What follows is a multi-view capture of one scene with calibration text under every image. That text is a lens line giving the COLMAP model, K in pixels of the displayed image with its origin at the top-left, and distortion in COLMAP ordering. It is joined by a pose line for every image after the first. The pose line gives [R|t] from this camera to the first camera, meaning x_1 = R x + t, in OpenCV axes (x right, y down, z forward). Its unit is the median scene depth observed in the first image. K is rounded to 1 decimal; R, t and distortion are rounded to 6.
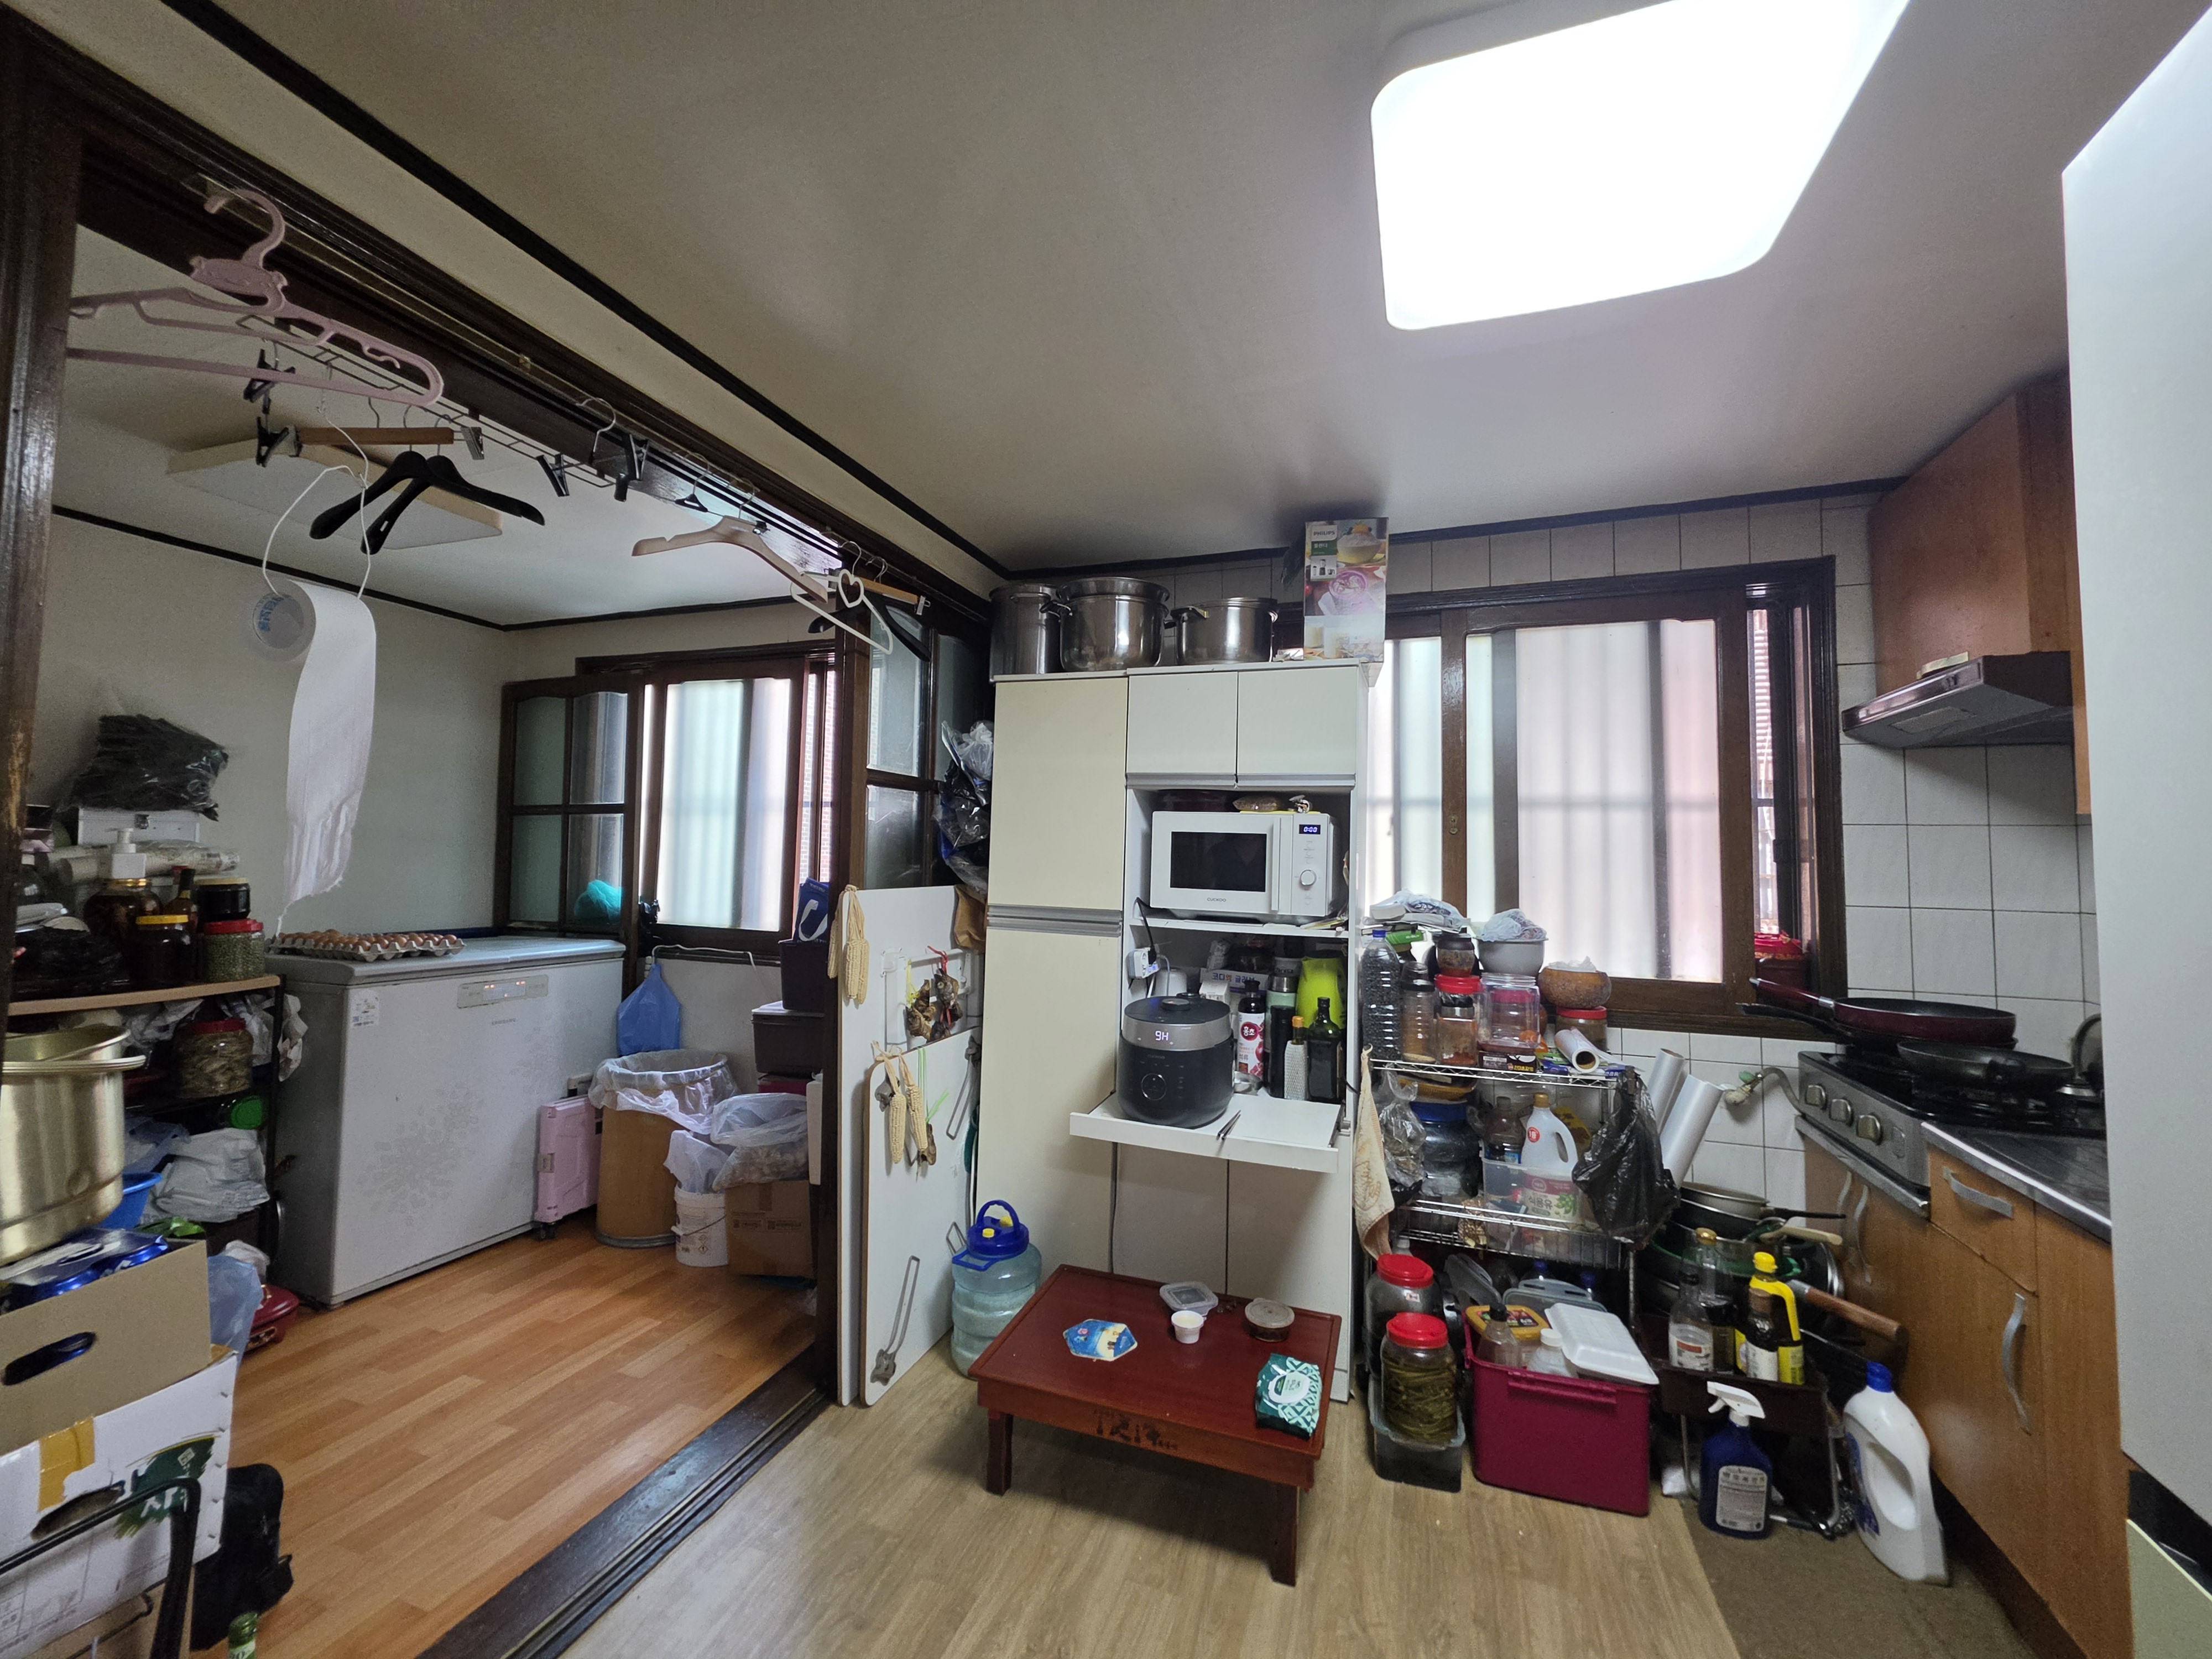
lens RADIAL K [[903.1, 0, 1093.8], [0, 903.1, 813.0], [0, 0, 1]] dist [-0.002423, -0.000023]
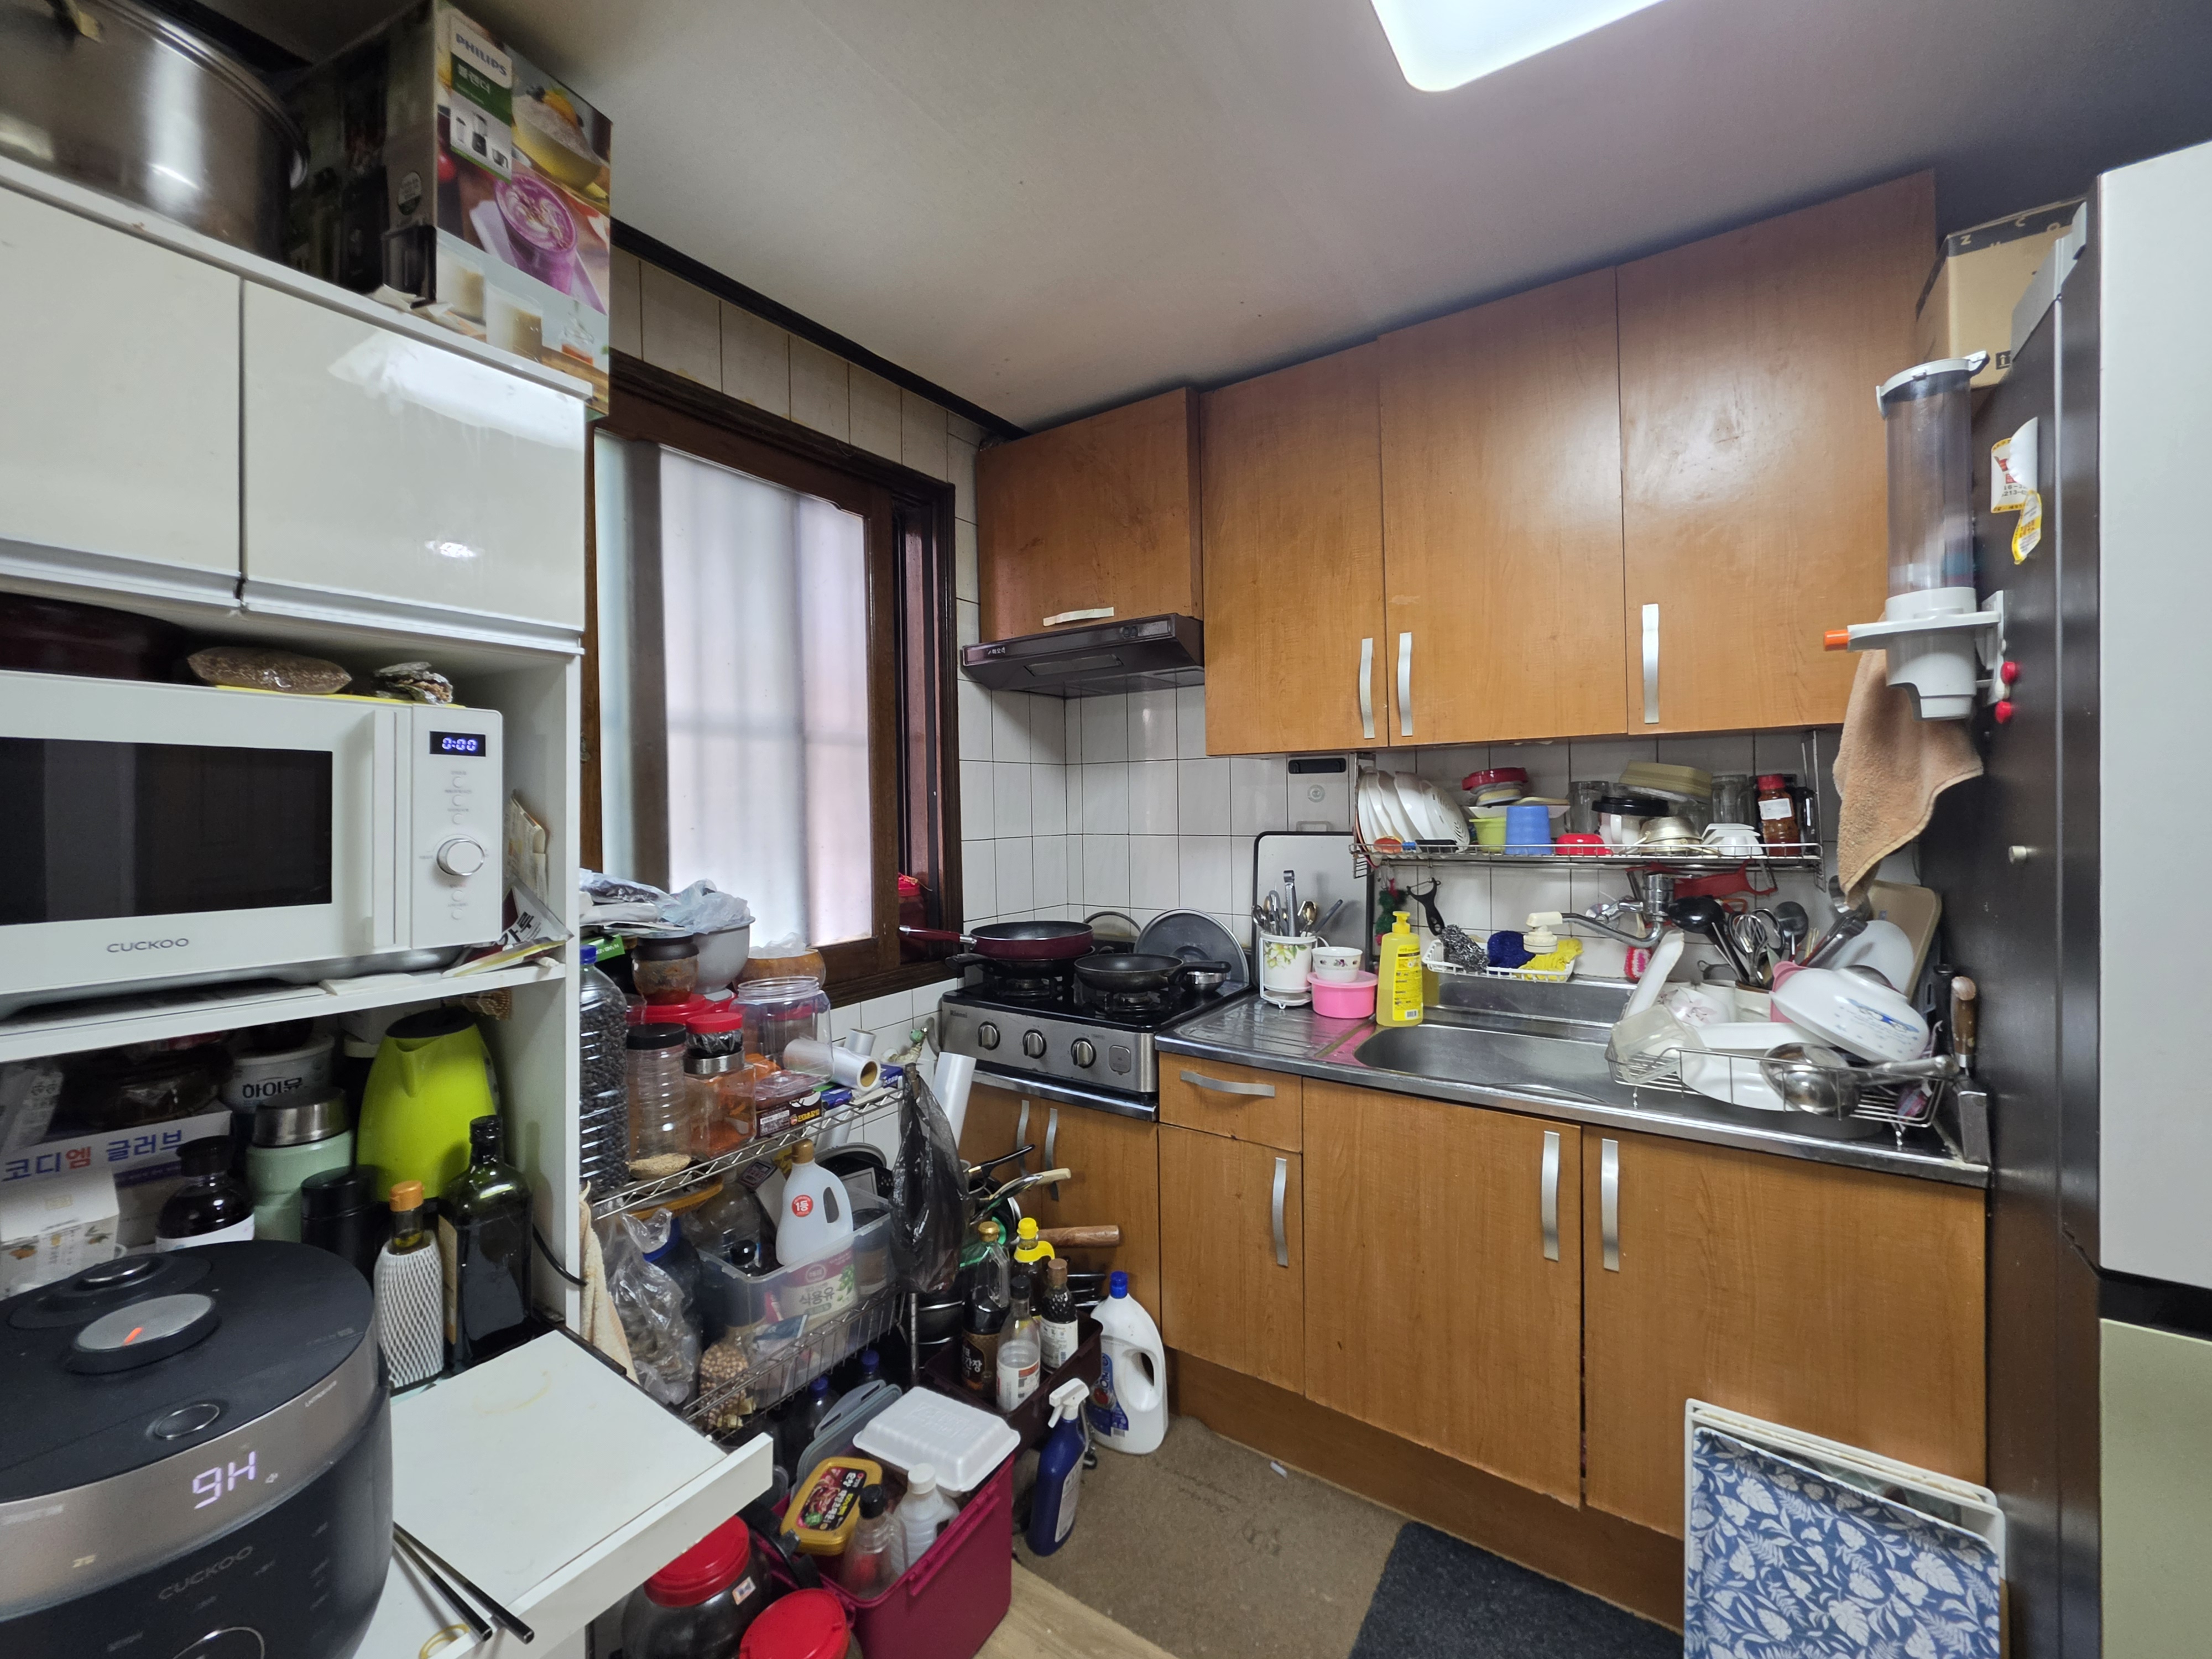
lens RADIAL K [[903.1, 0, 1093.8], [0, 903.1, 813.0], [0, 0, 1]] dist [-0.002423, -0.000023]
pose [[0.232404, -0.034644, 0.972002, -0.086571], [-0.032945, 0.998512, 0.043466, 0.017970], [-0.972061, -0.042124, 0.230917, 0.490357]]
